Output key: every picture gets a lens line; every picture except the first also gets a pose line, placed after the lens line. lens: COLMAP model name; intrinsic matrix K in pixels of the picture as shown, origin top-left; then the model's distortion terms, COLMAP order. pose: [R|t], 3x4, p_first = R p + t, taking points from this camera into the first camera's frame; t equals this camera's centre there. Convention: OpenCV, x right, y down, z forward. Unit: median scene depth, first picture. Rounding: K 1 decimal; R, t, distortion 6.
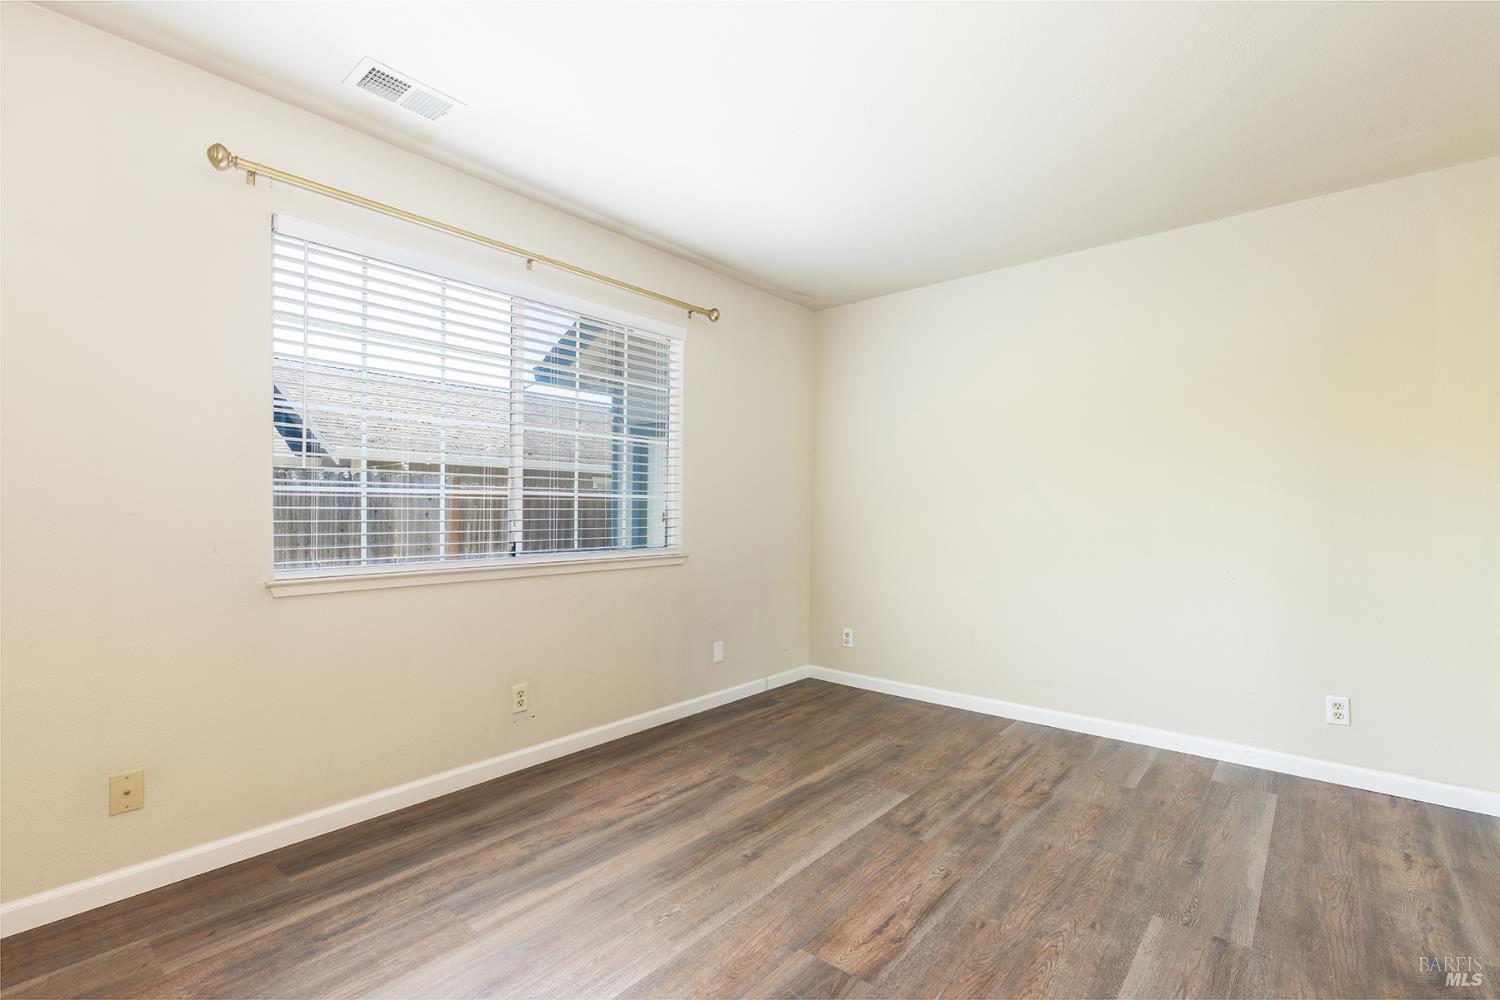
lens RADIAL K [[677.9, 0, 761.1], [0, 677.9, 506.5], [0, 0, 1]] dist [0.001218, -0.000410]
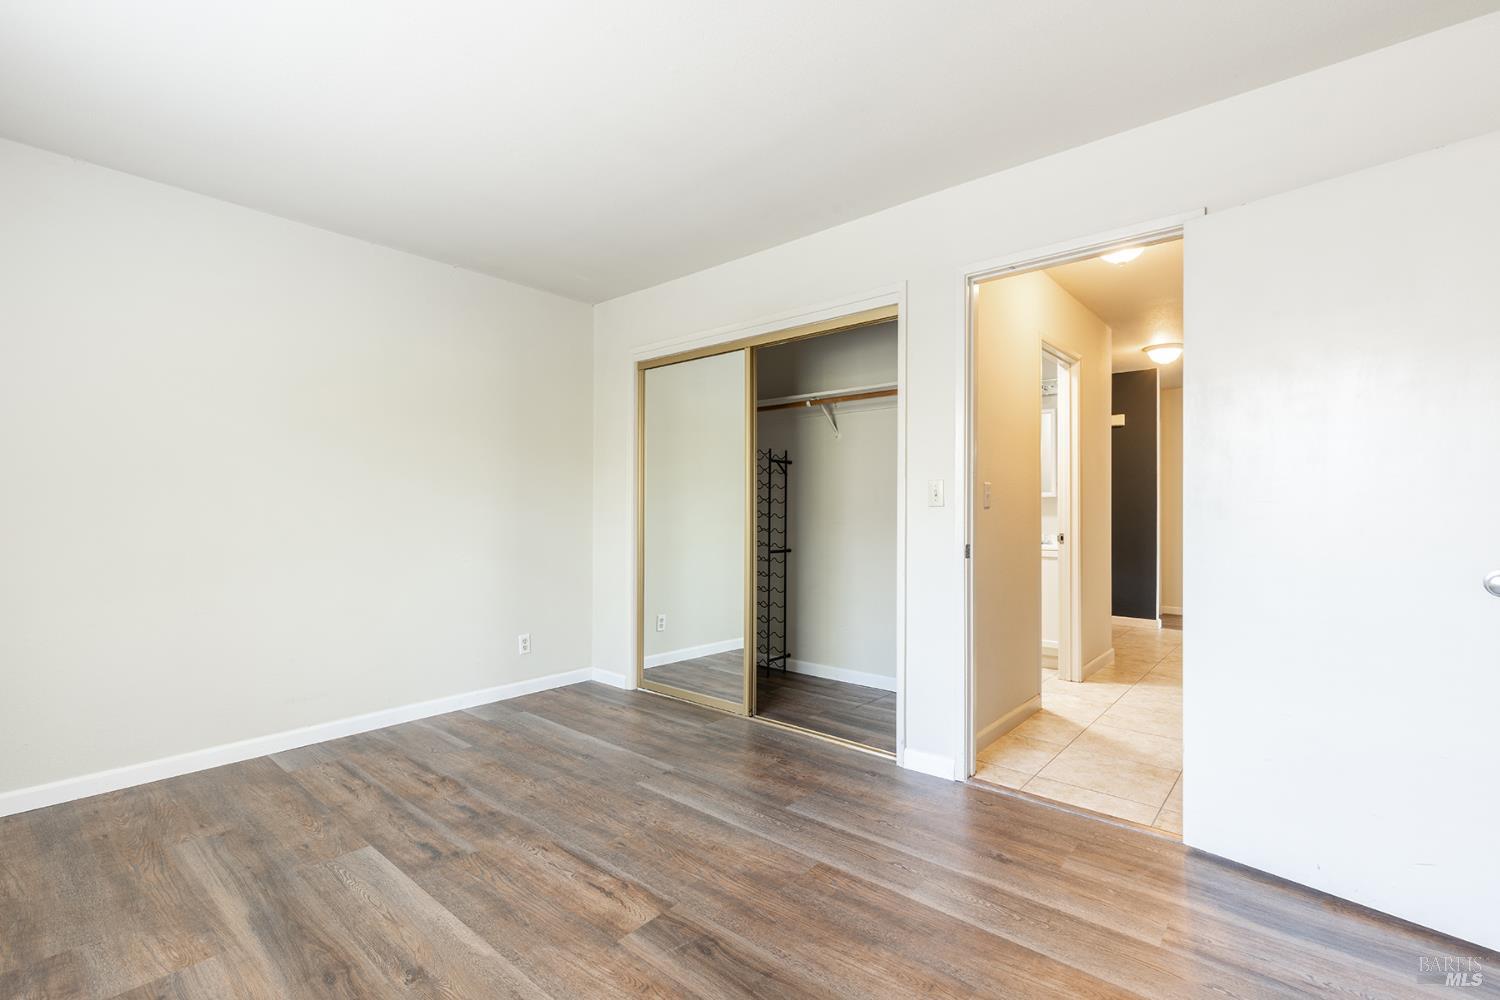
lens RADIAL K [[677.9, 0, 761.1], [0, 677.9, 506.5], [0, 0, 1]] dist [0.001218, -0.000410]
pose [[0.000013, -0.004621, 0.999989, -0.666534], [-0.006653, 0.999967, 0.004621, -0.005549], [-0.999978, -0.006653, -0.000018, 0.547038]]
